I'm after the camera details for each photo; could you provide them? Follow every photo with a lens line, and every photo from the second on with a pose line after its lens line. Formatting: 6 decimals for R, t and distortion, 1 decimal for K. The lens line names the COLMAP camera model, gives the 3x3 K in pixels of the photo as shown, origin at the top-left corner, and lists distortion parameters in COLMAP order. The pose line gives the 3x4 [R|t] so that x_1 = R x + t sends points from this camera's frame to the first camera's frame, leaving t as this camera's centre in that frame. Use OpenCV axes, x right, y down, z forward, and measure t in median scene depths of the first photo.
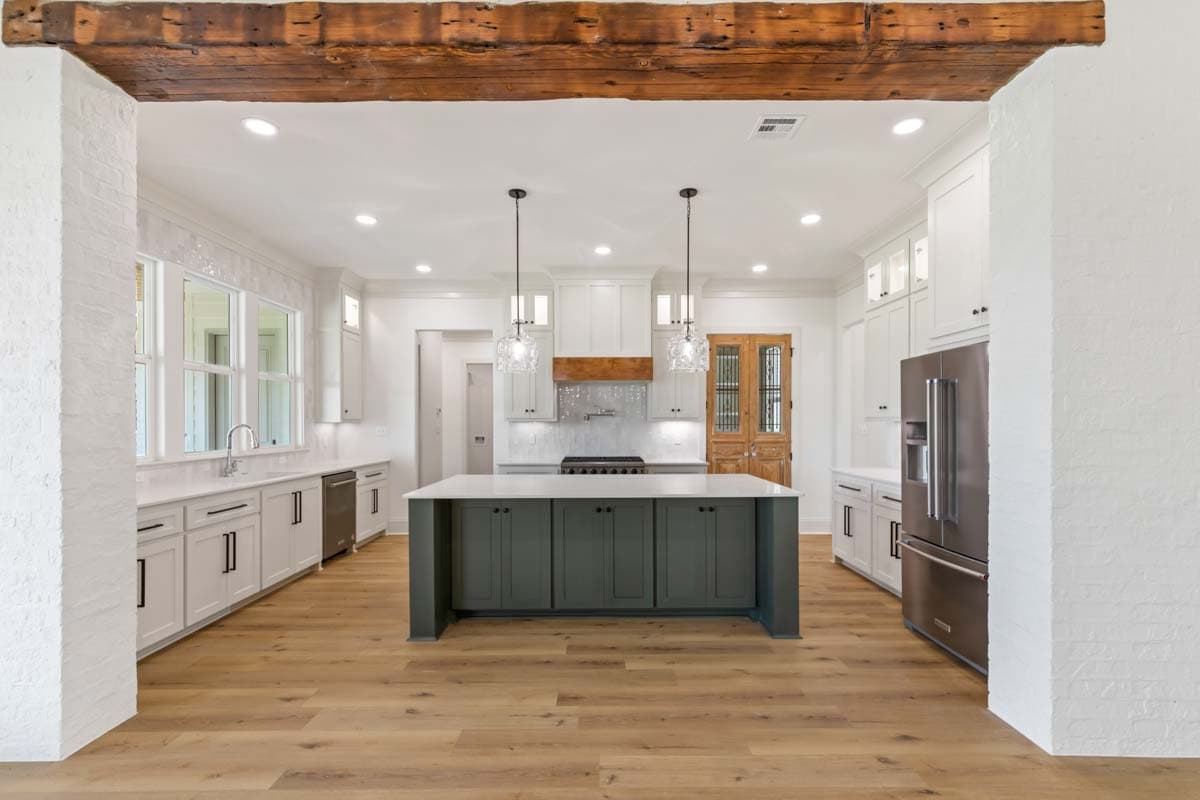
lens RADIAL K [[513.3, 0, 603.4], [0, 513.3, 425.4], [0, 0, 1]] dist [-0.003737, 0.003090]
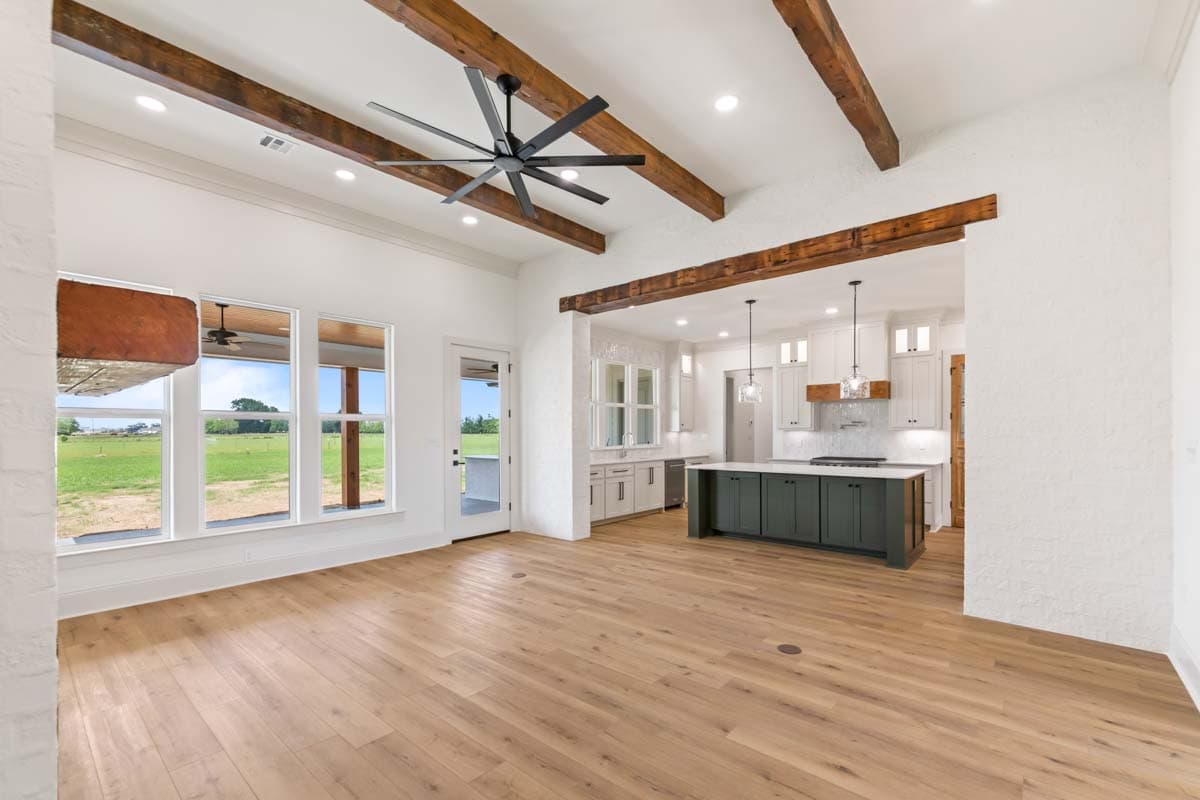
lens RADIAL K [[513.3, 0, 596.1], [0, 513.3, 437.1], [0, 0, 1]] dist [-0.003737, 0.003090]
pose [[0.749541, 0.006032, -0.661931, 0.567368], [-0.001251, 0.999970, 0.007696, 0.000665], [0.661957, -0.004940, 0.749525, -0.631772]]
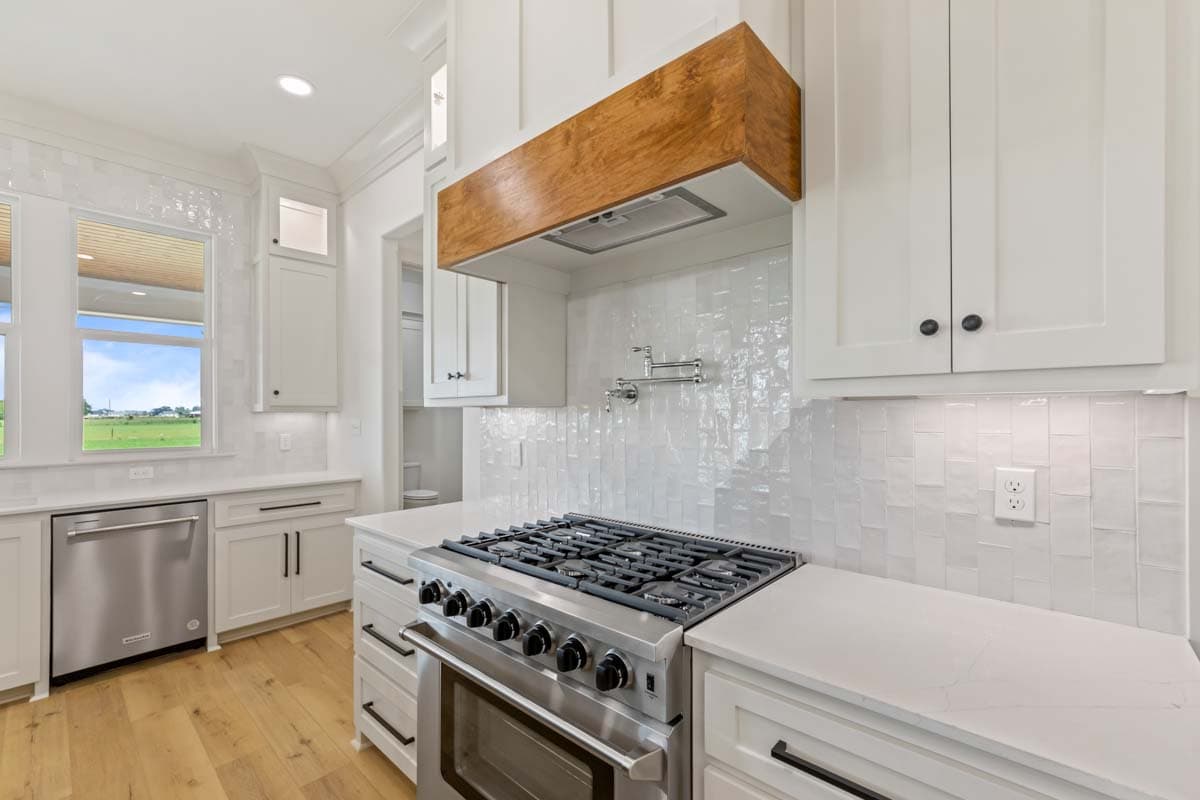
lens RADIAL K [[513.3, 0, 600.1], [0, 513.3, 415.2], [0, 0, 1]] dist [-0.003737, 0.003090]
pose [[0.739318, 0.000367, -0.673356, 0.245782], [-0.002570, 0.999994, -0.002277, -0.001338], [0.673351, 0.003414, 0.739315, 1.173962]]
